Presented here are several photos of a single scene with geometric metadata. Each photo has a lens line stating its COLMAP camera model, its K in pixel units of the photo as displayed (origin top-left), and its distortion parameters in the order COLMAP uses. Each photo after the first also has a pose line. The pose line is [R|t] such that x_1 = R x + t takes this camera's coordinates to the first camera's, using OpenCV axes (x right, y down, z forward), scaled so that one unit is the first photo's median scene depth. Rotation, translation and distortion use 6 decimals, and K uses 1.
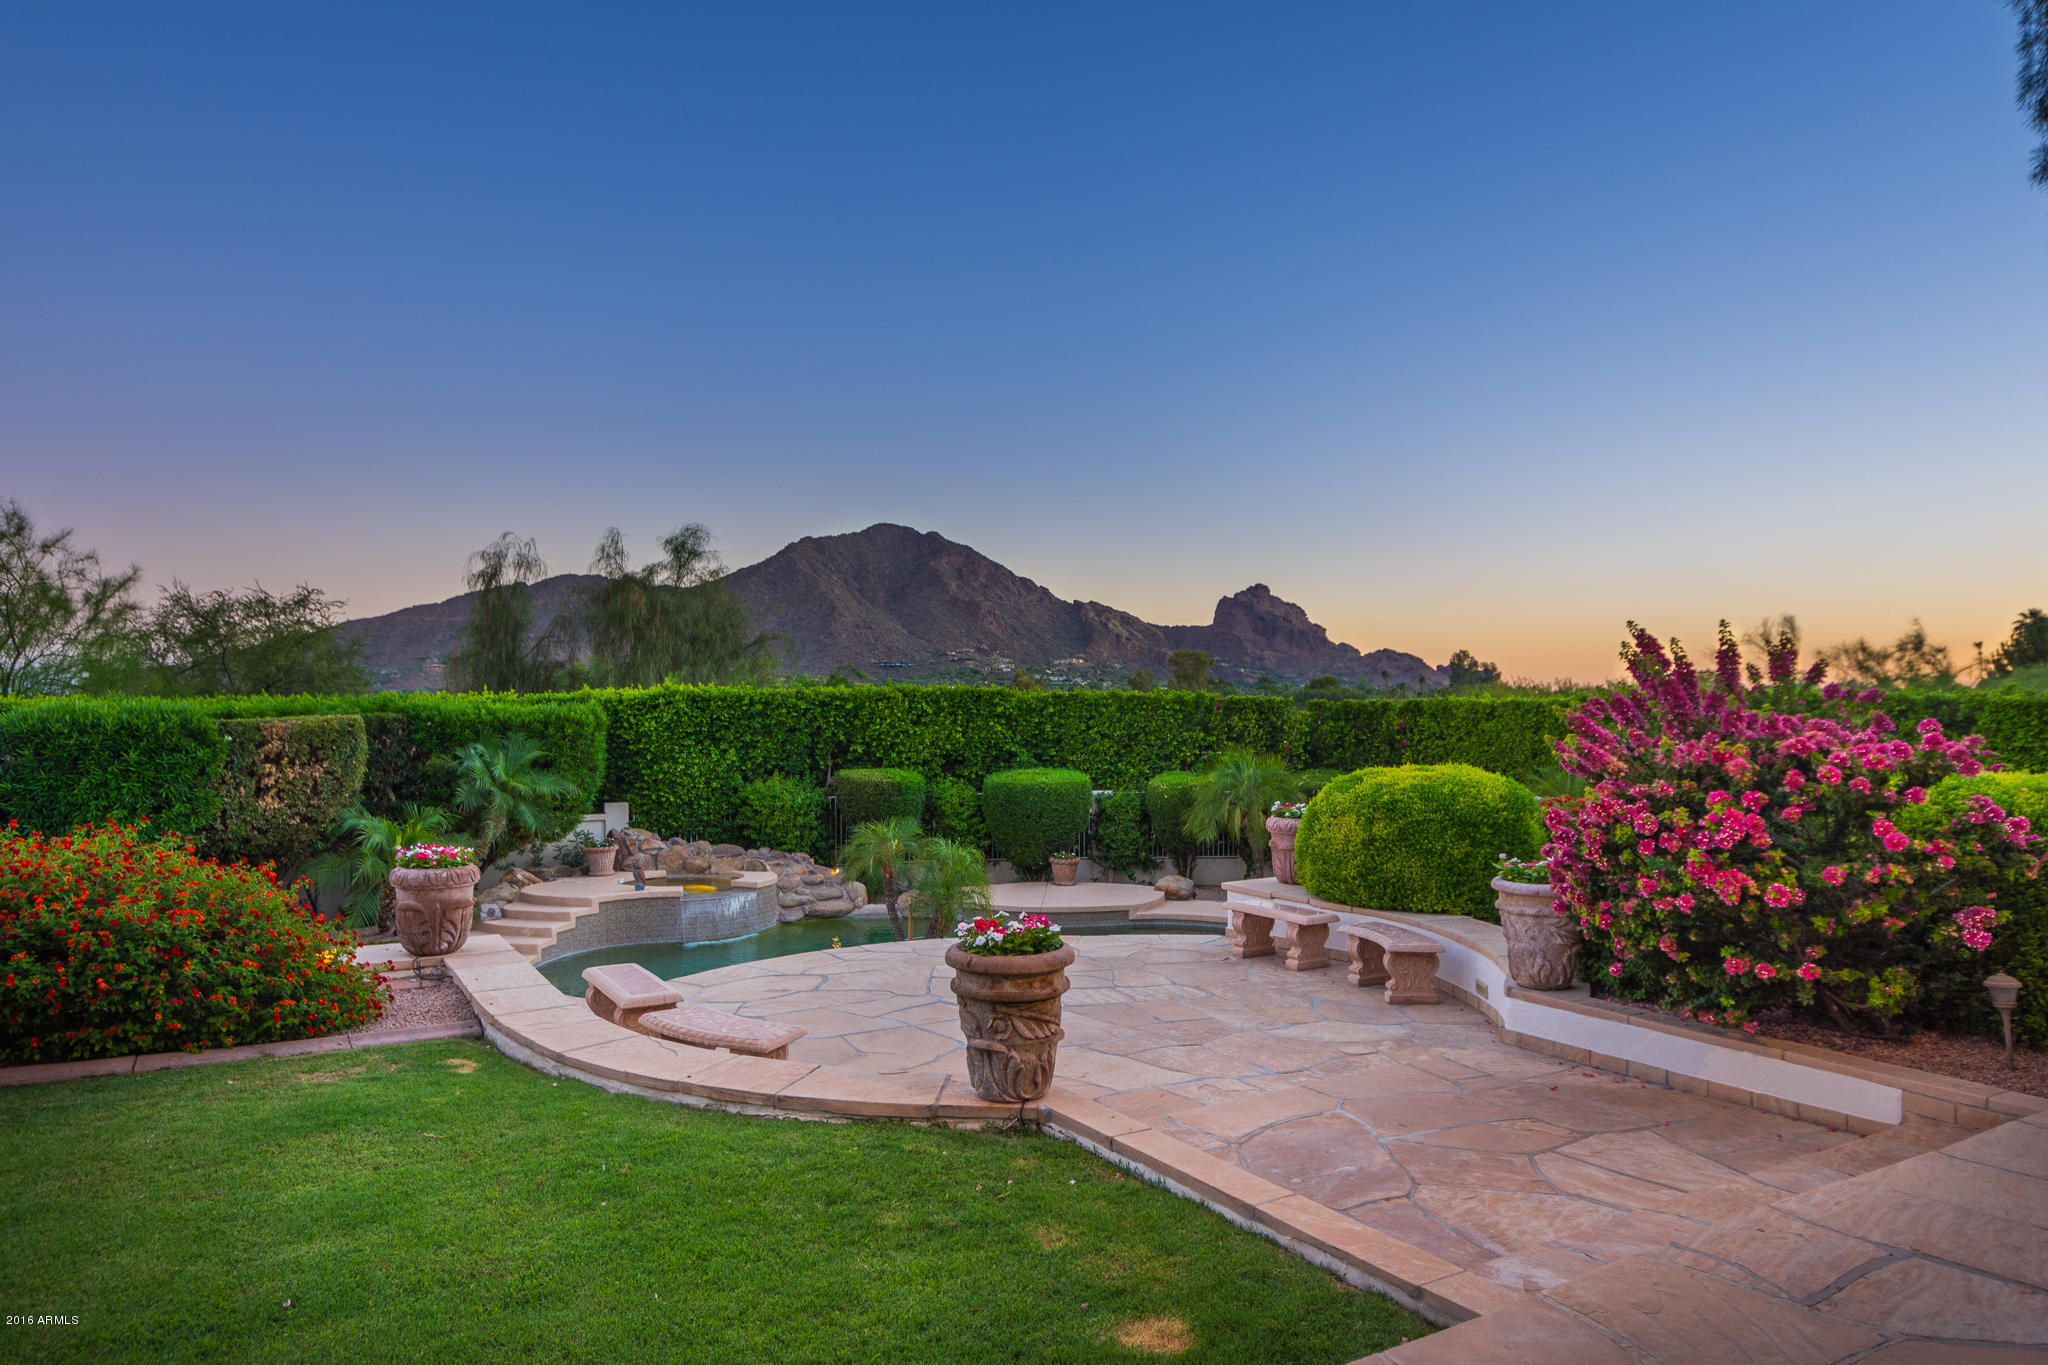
lens RADIAL K [[1283.4, 0, 997.7], [0, 1283.4, 692.7], [0, 0, 1]] dist [0.014678, -0.027215]
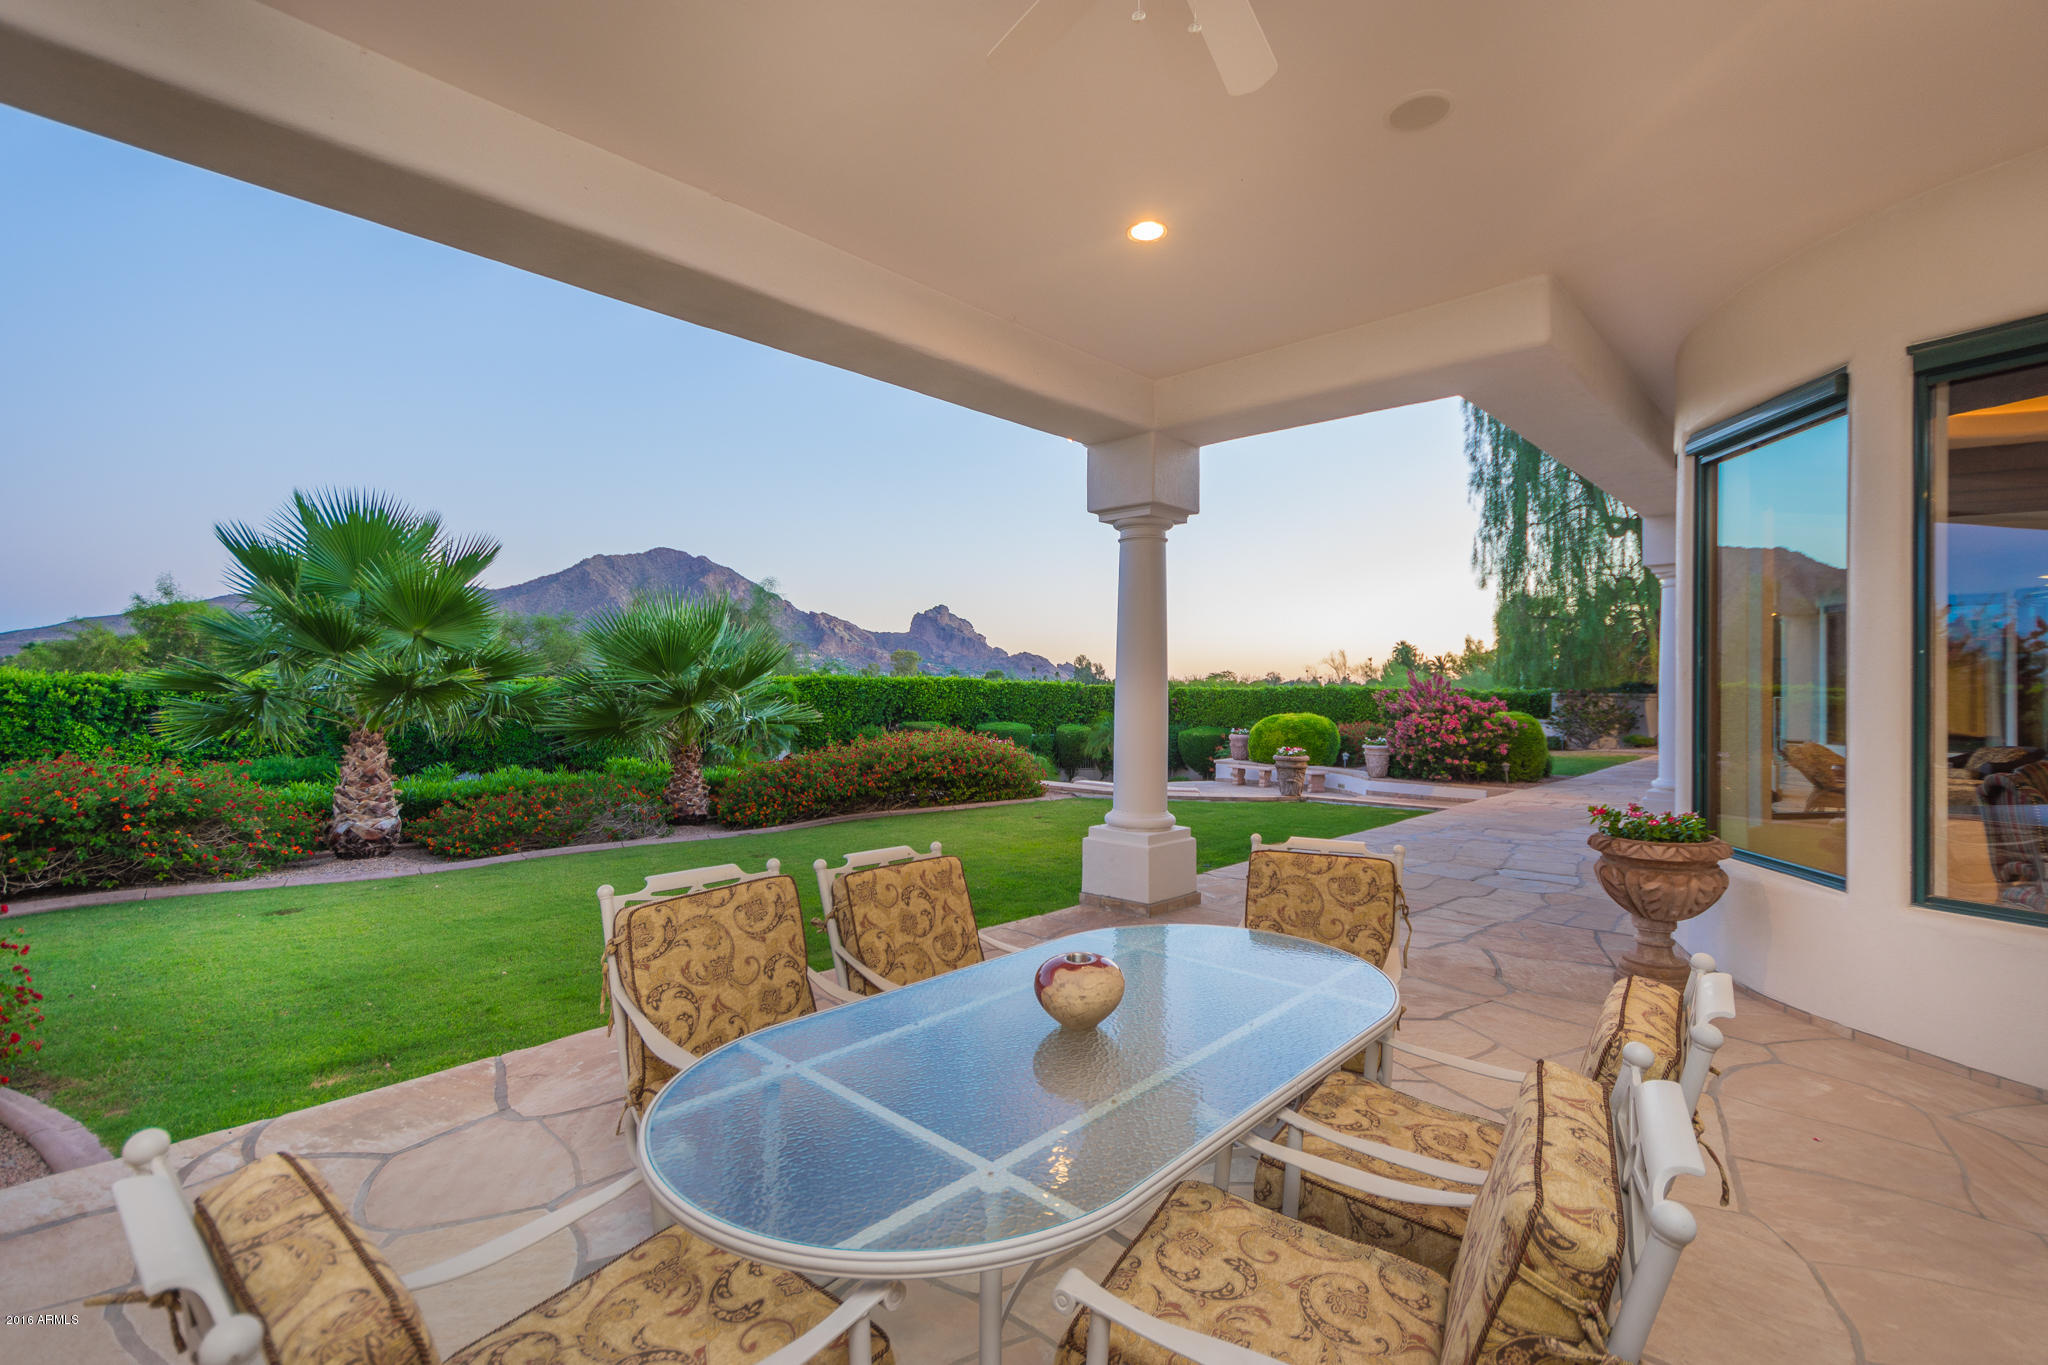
lens RADIAL K [[920.1, 0, 1024.0], [0, 920.1, 682.5], [0, 0, 1]] dist [0.002214, 0.000164]
pose [[0.953983, 0.014022, 0.299533, -0.348287], [-0.015081, 0.999886, 0.001225, -0.000869], [-0.299482, -0.005686, 0.954085, -0.294025]]
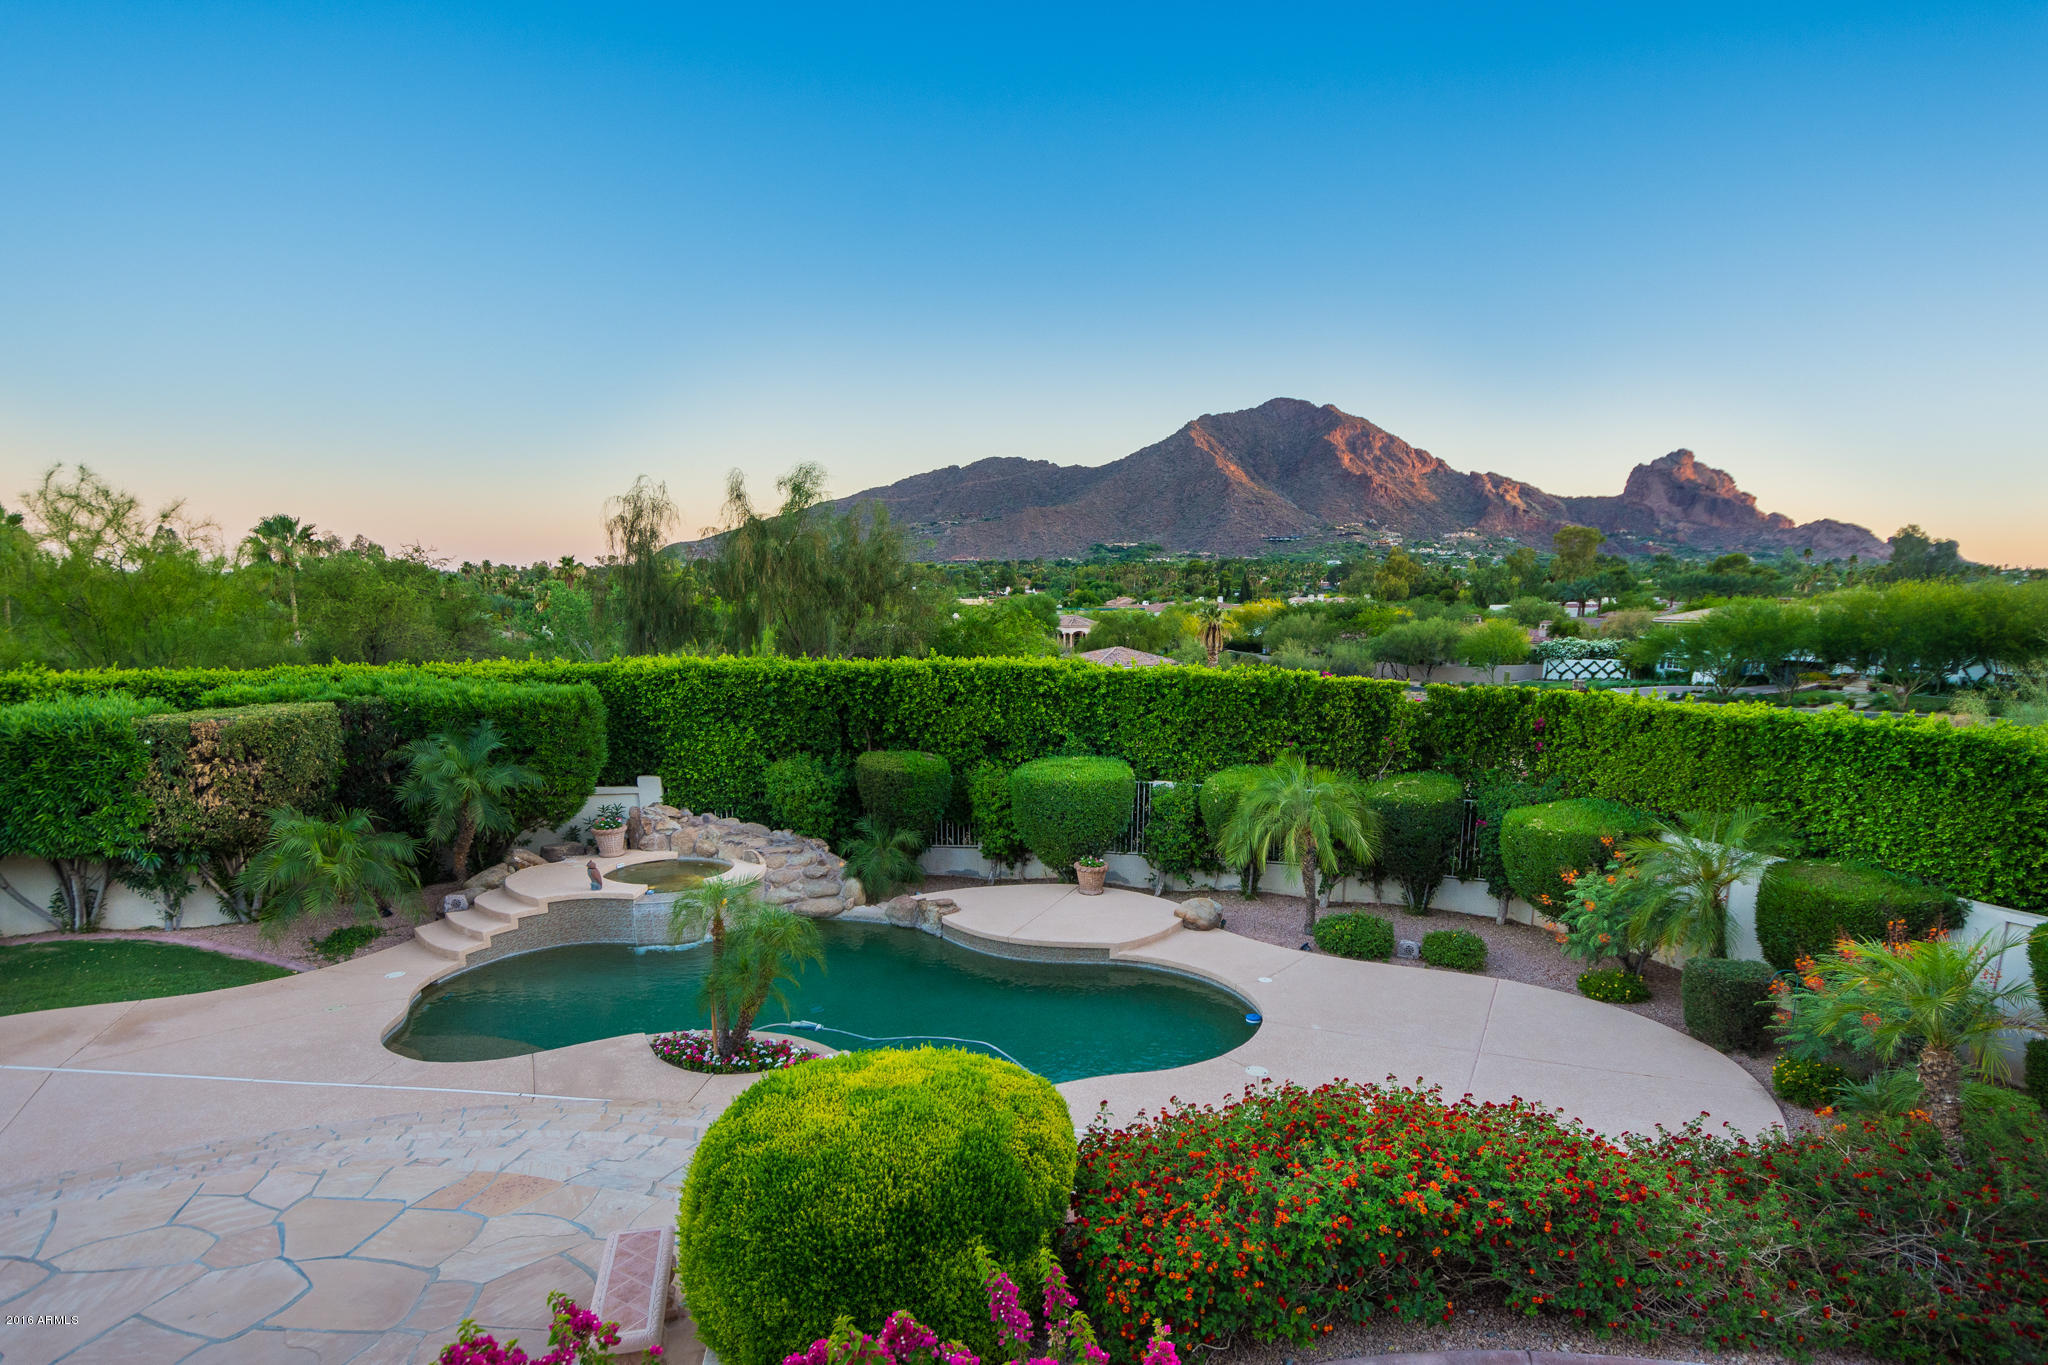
lens RADIAL K [[1137.1, 0, 1023.8], [0, 1137.1, 819.5], [0, 0, 1]] dist [0.020775, -0.017277]
pose [[0.952324, 0.070414, -0.296852, 0.236399], [-0.003111, 0.975192, 0.221340, -0.075488], [0.305073, -0.209864, 0.928917, 0.251058]]
